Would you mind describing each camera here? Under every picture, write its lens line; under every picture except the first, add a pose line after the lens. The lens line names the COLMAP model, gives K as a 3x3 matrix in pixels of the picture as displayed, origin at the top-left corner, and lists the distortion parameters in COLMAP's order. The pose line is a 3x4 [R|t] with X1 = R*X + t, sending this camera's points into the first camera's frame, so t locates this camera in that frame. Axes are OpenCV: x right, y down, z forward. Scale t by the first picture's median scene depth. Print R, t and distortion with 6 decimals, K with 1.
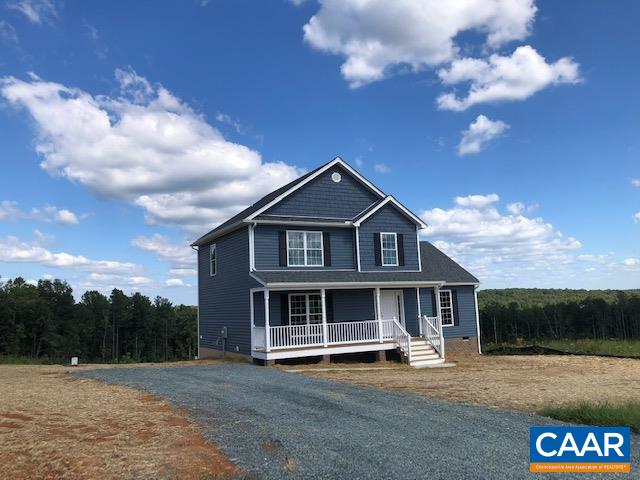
lens RADIAL K [[543.0, 0, 320.2], [0, 543.0, 227.0], [0, 0, 1]] dist [0.022136, -0.022824]
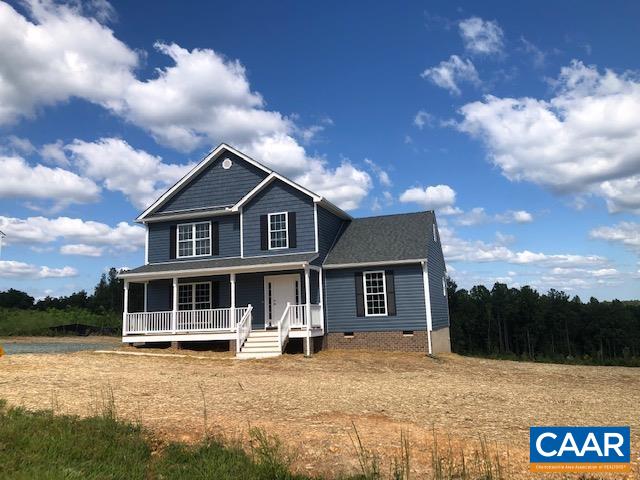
lens RADIAL K [[543.0, 0, 317.7], [0, 543.0, 237.7], [0, 0, 1]] dist [0.022136, -0.022824]
pose [[0.684803, -0.095150, -0.722490, 0.833742], [0.115989, 0.993032, -0.020841, 0.080471], [0.719438, -0.069529, 0.691068, 0.427920]]
